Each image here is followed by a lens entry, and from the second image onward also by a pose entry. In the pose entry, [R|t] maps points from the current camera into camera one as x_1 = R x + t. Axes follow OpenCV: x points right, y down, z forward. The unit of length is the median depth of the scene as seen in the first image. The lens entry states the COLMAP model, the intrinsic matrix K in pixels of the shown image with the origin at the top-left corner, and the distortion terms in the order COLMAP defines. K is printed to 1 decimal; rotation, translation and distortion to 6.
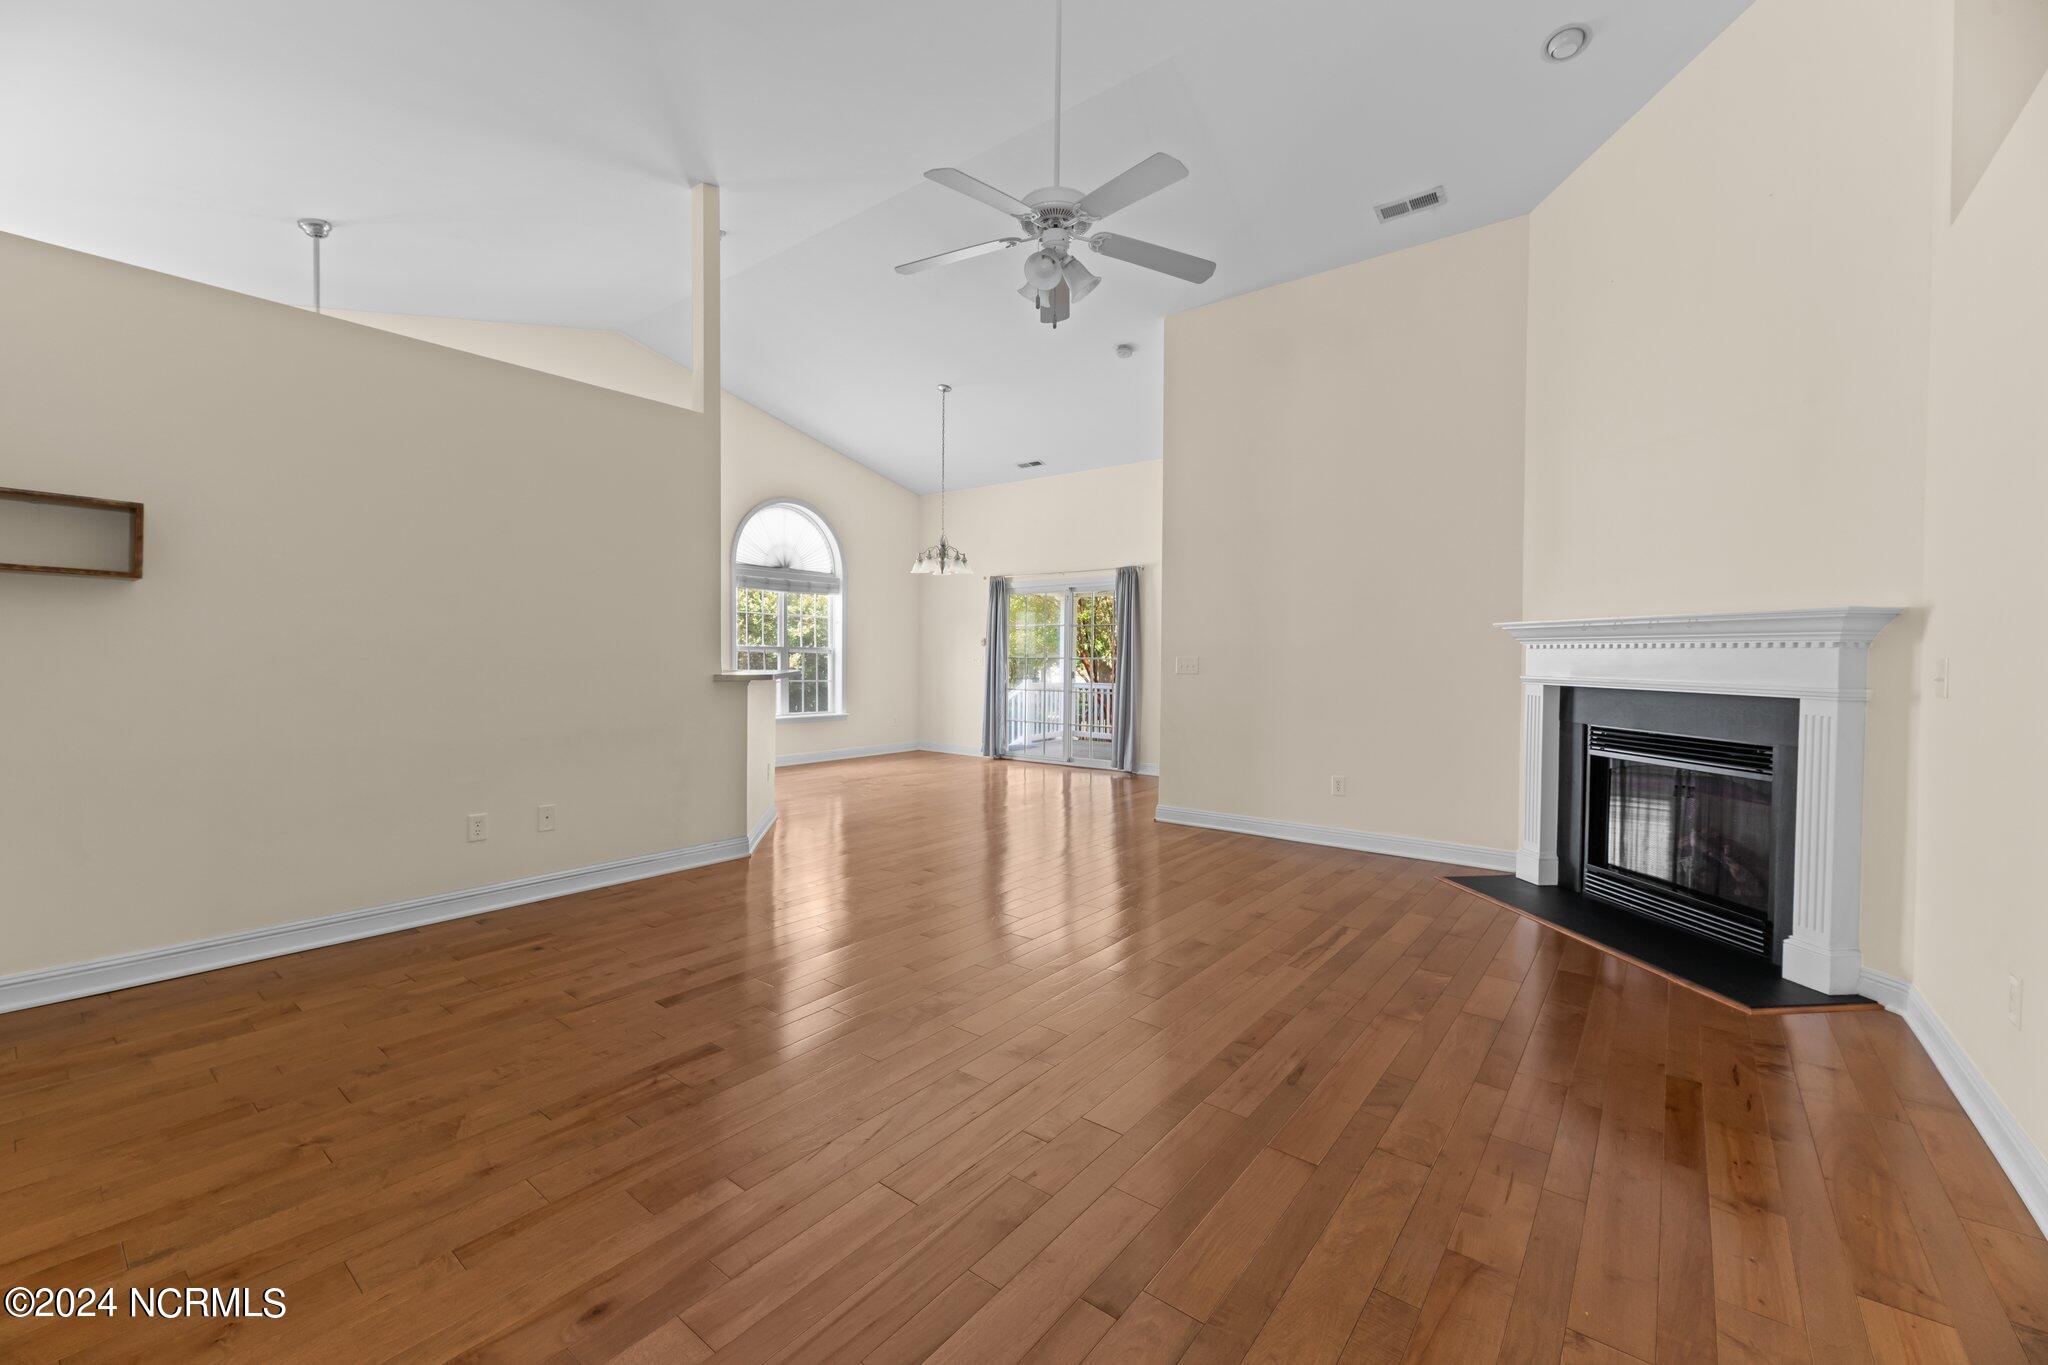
lens RADIAL K [[820.3, 0, 1010.3], [0, 820.3, 678.1], [0, 0, 1]] dist [-0.000855, -0.000111]
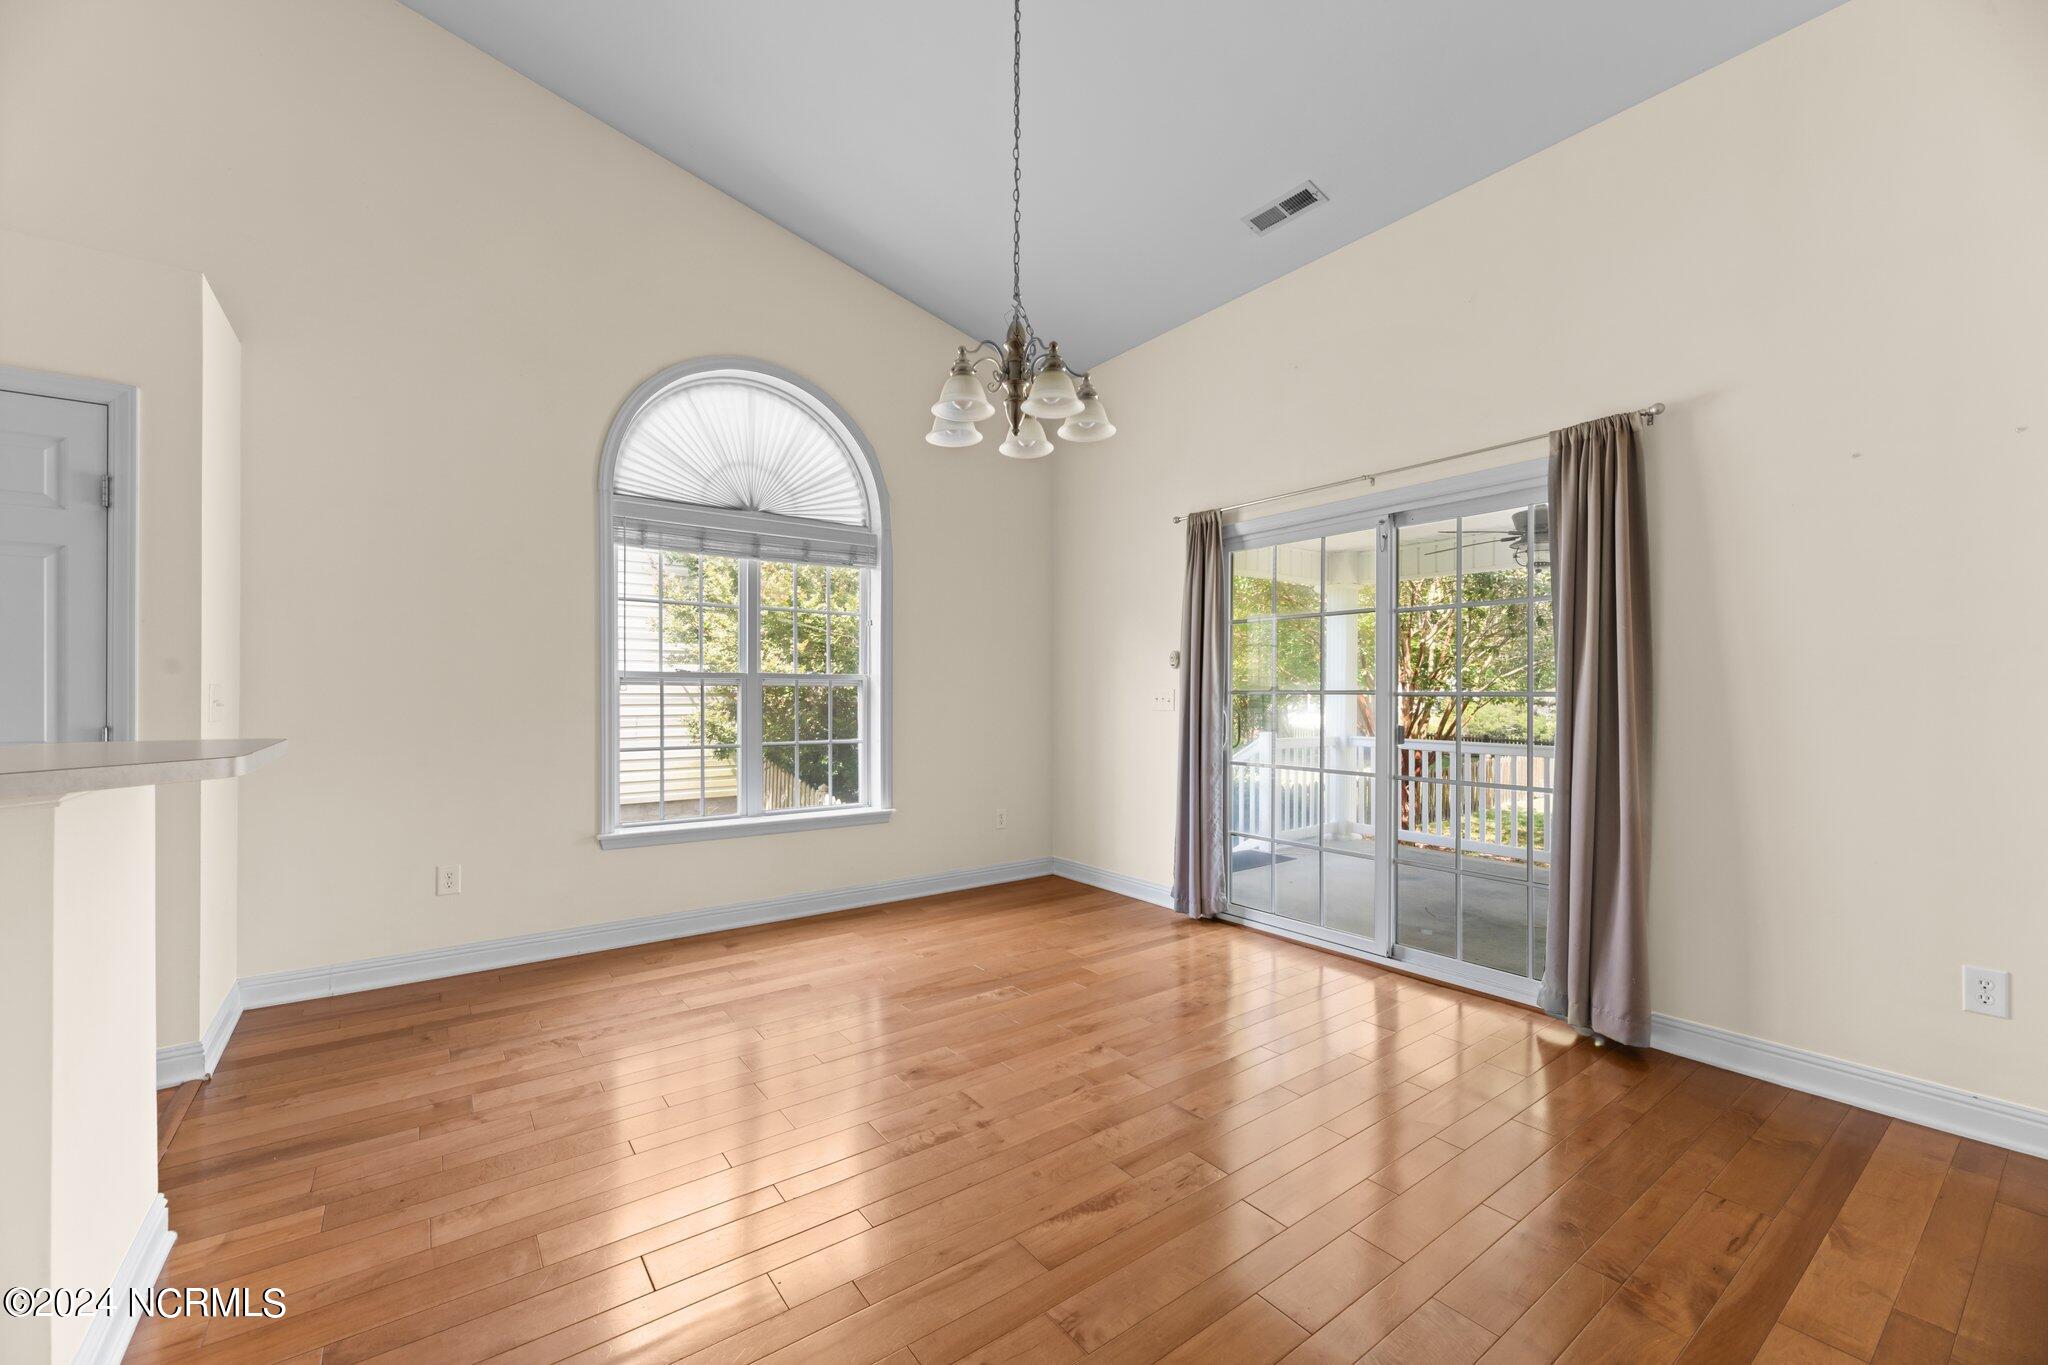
lens RADIAL K [[817.4, 0, 1019.9], [0, 817.4, 694.1], [0, 0, 1]] dist [-0.000164, -0.000006]
pose [[0.966462, -0.004647, -0.256769, 0.001044], [-0.003583, 0.999495, -0.031576, -0.010942], [0.256786, 0.031437, 0.965957, 0.583333]]
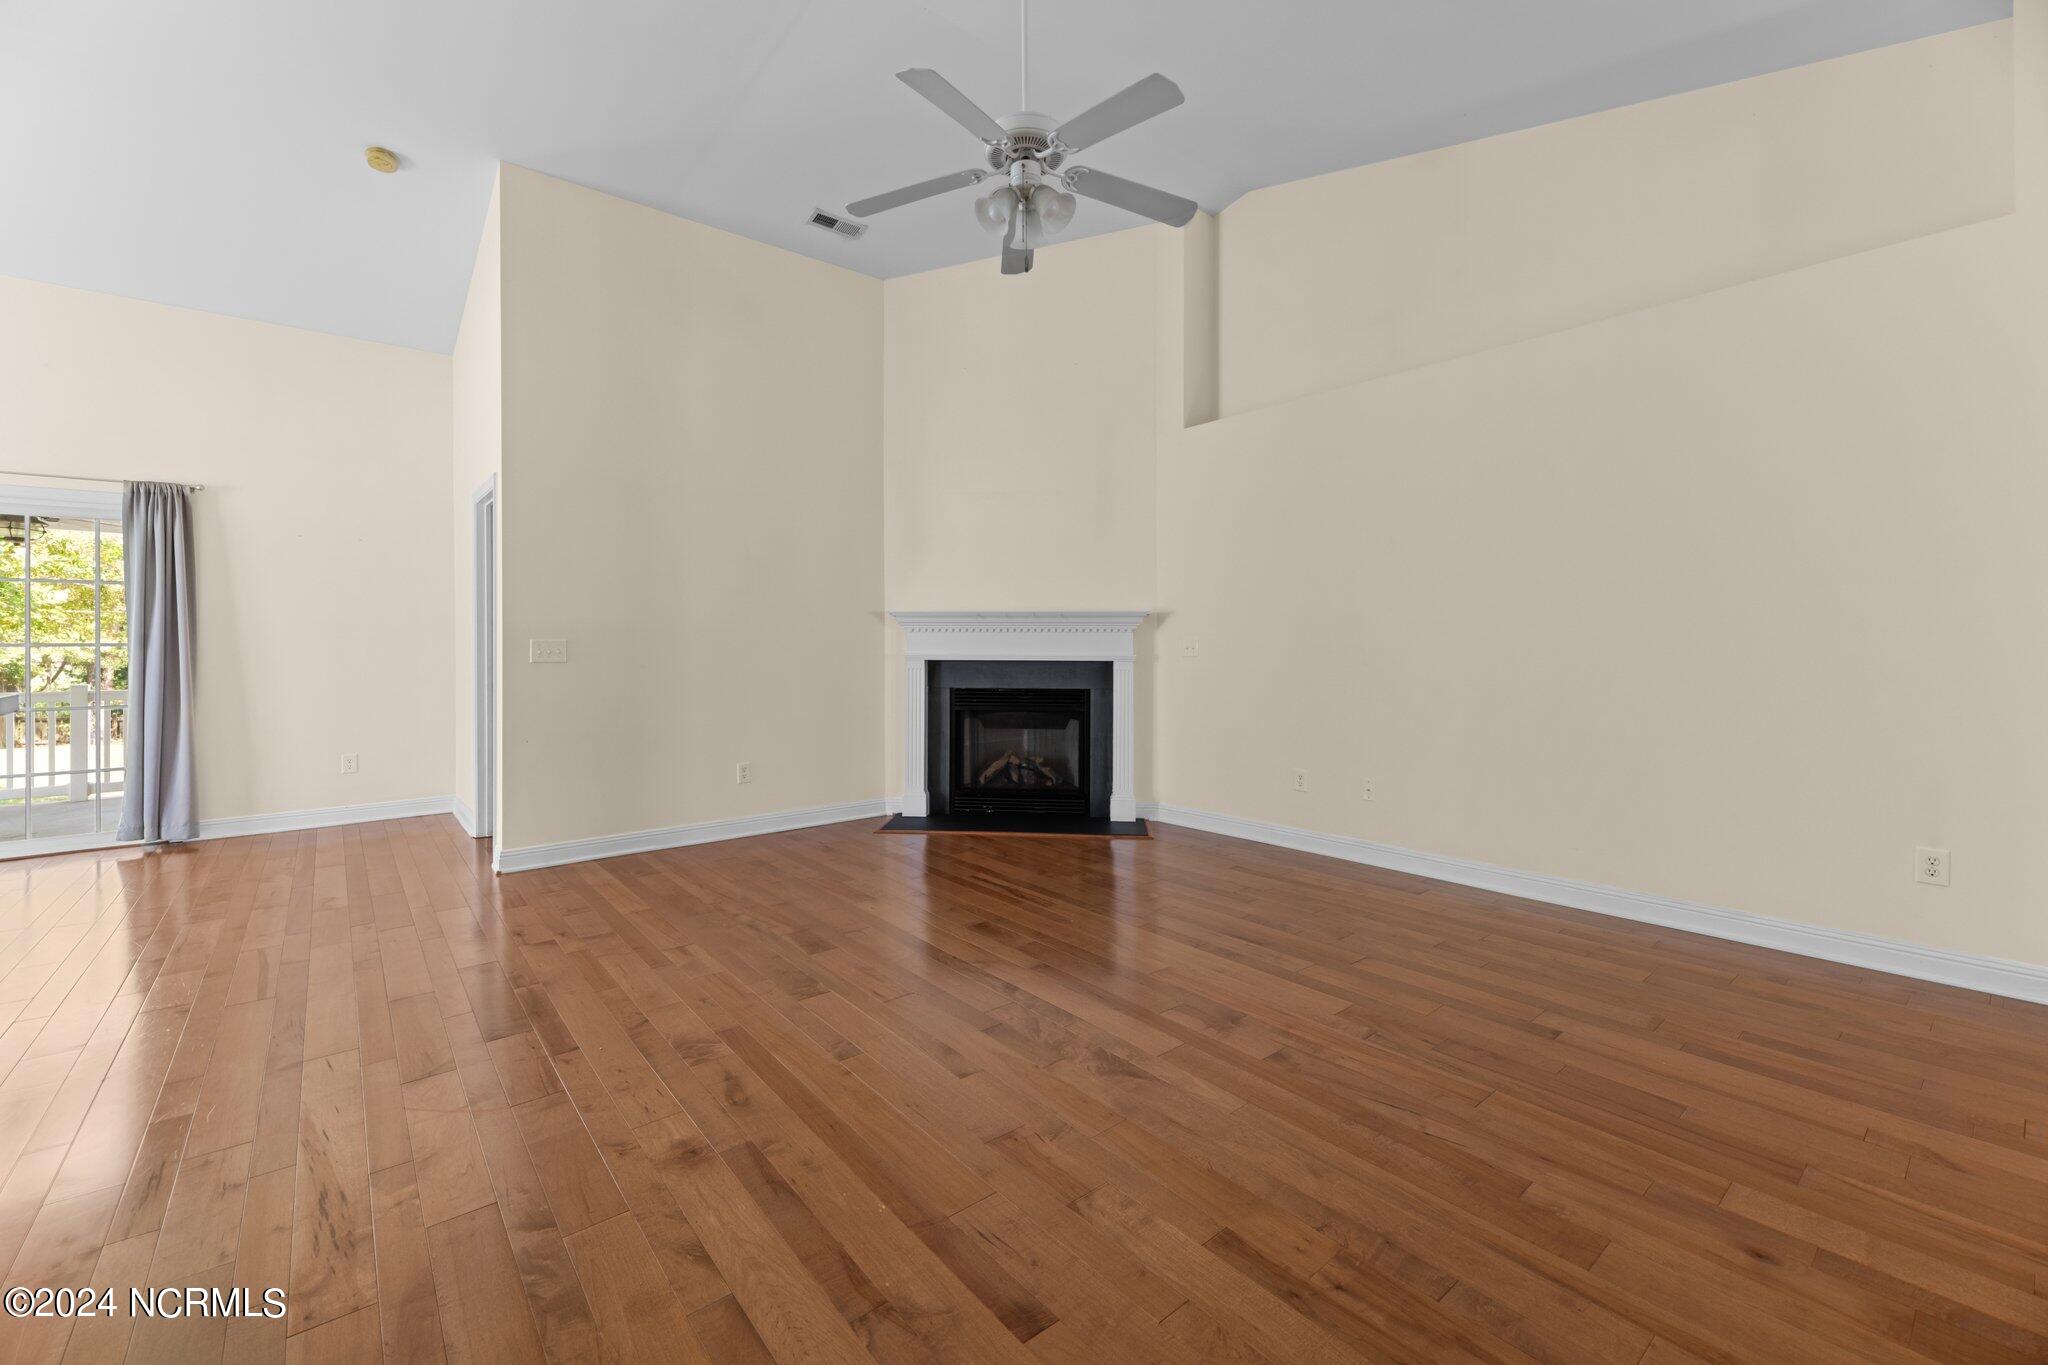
lens RADIAL K [[842.2, 0, 1016.8], [0, 842.2, 642.2], [0, 0, 1]] dist [0.022099, -0.011860]
pose [[0.204118, -0.006002, 0.978928, -0.295675], [0.027395, 0.999625, 0.000417, -0.007962], [-0.978563, 0.026733, 0.204206, 0.282689]]
